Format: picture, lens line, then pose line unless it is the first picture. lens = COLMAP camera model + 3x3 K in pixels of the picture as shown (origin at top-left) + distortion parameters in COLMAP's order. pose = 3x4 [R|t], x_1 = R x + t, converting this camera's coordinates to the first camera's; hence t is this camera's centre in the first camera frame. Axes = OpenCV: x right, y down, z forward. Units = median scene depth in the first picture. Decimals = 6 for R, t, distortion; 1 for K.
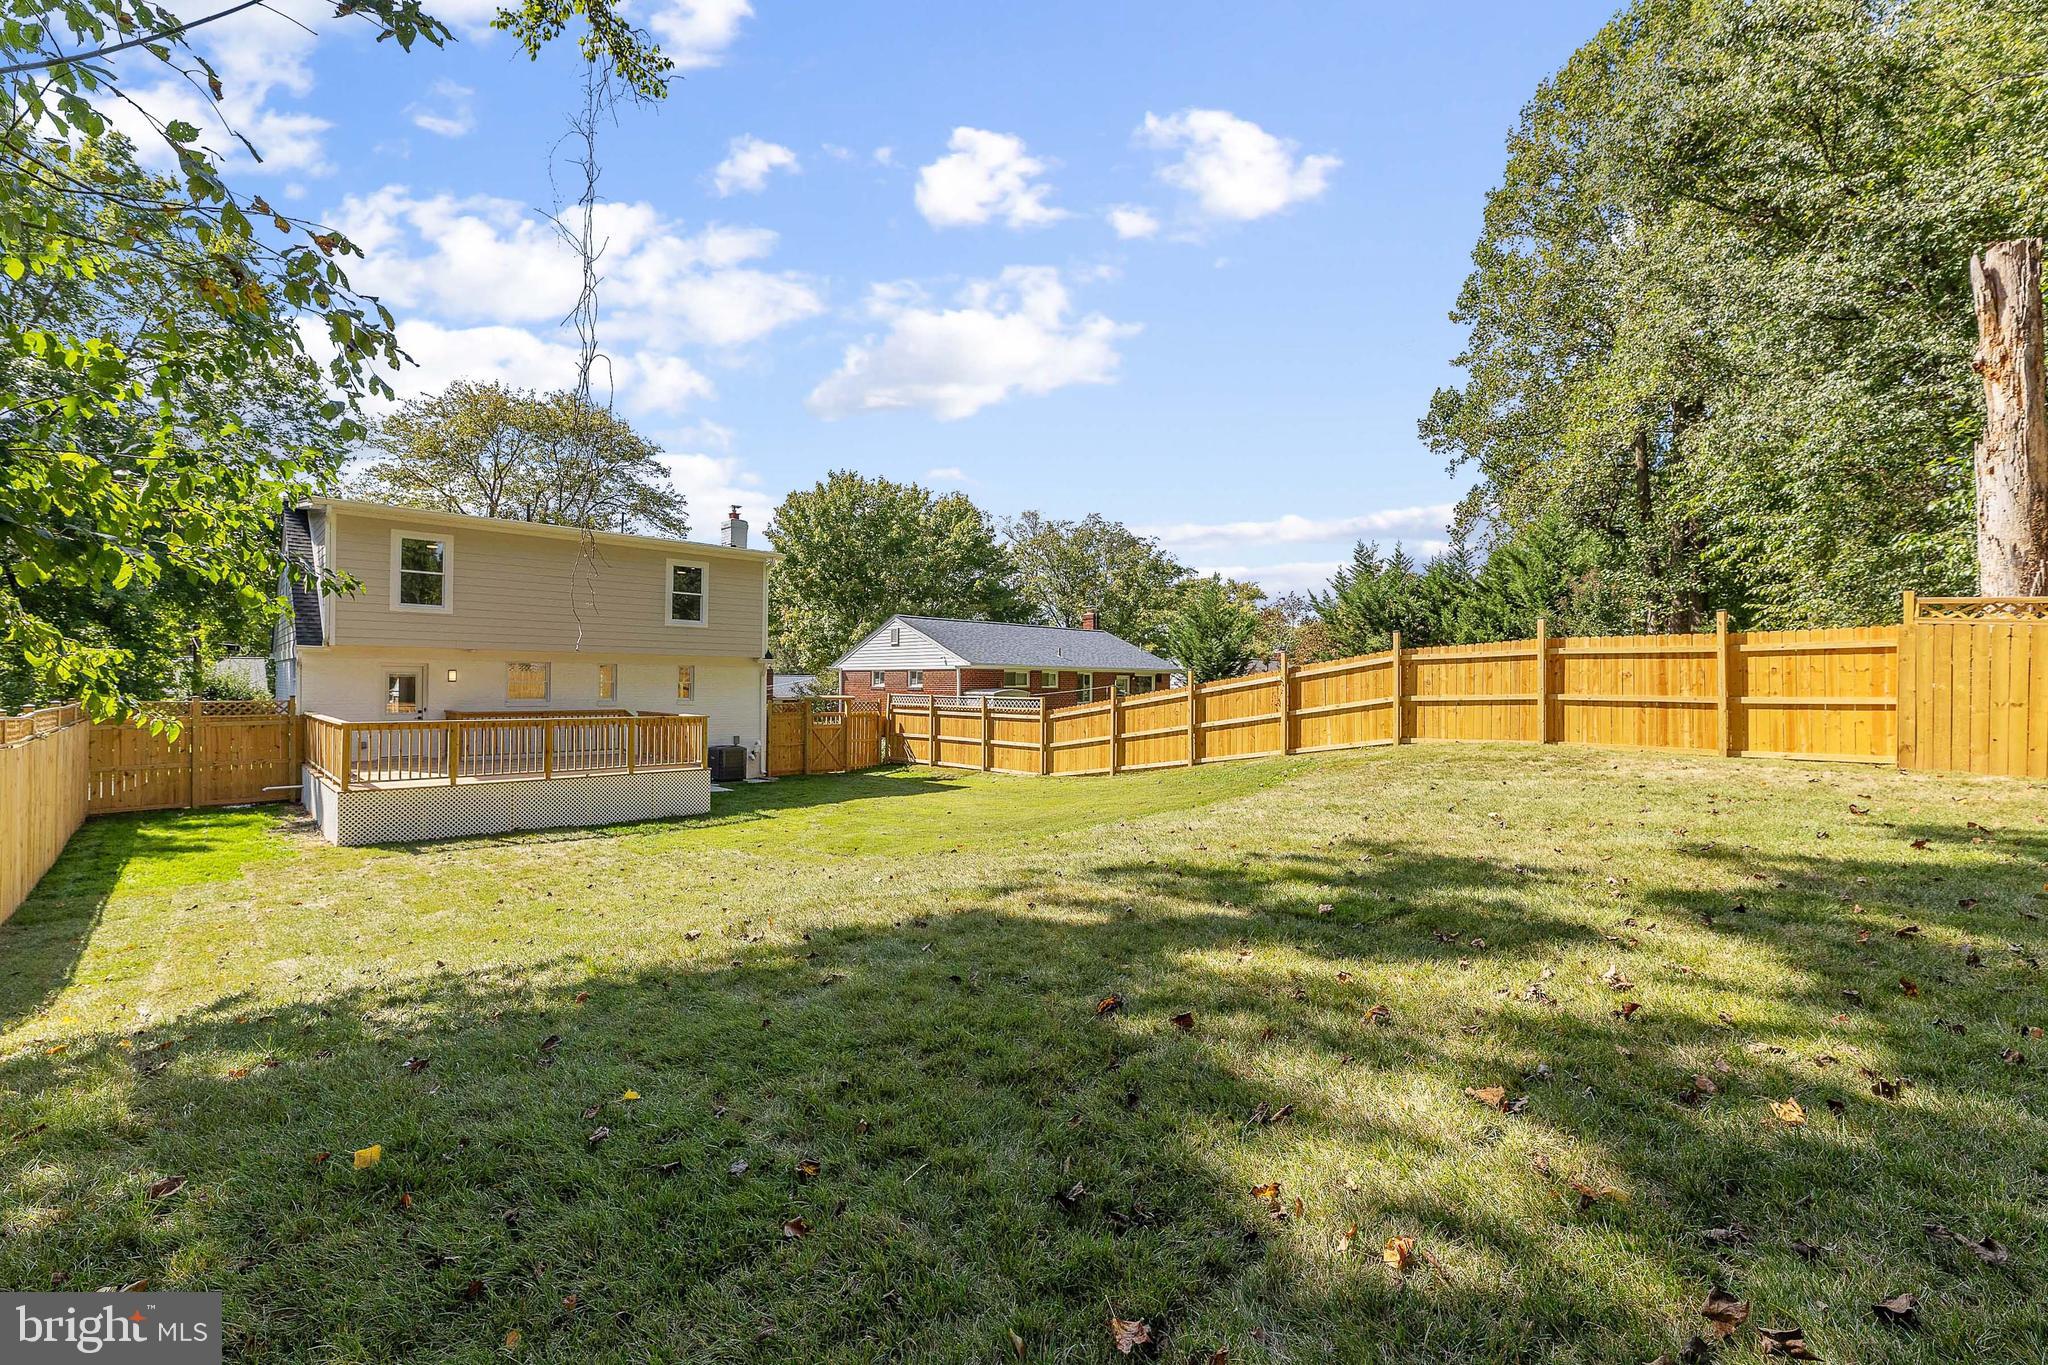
lens RADIAL K [[868.9, 0, 1026.3], [0, 868.9, 682.4], [0, 0, 1]] dist [0.002947, -0.000327]
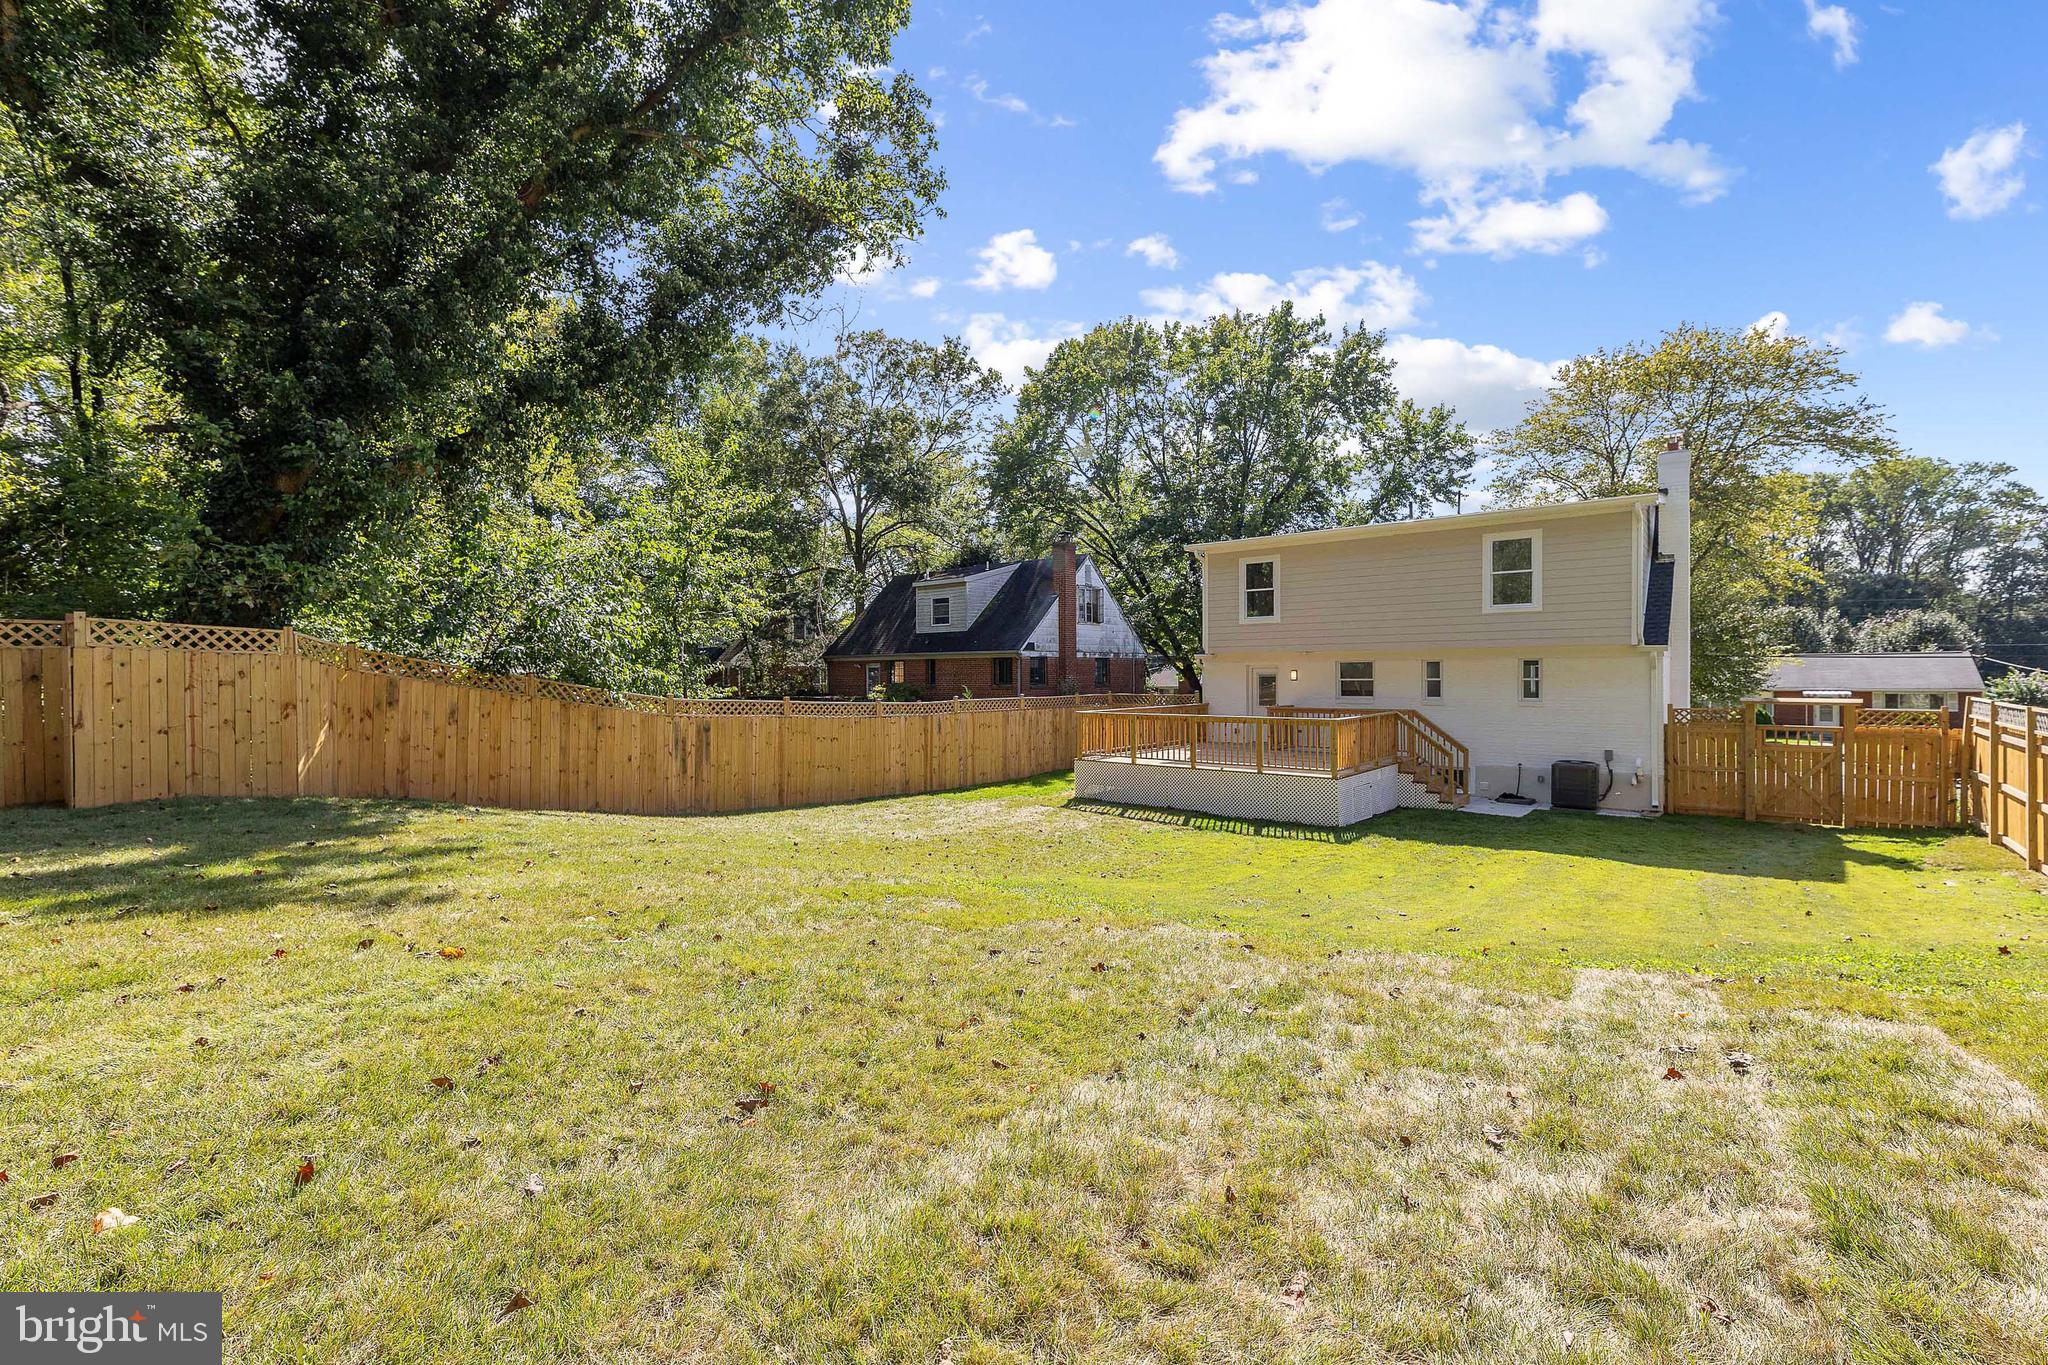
lens RADIAL K [[868.9, 0, 1026.0], [0, 868.9, 683.6], [0, 0, 1]] dist [0.002947, -0.000327]
pose [[0.110223, 0.004016, -0.993899, 0.376158], [0.005920, 0.999971, 0.004697, -0.003852], [0.993889, -0.006402, 0.110196, 0.451626]]
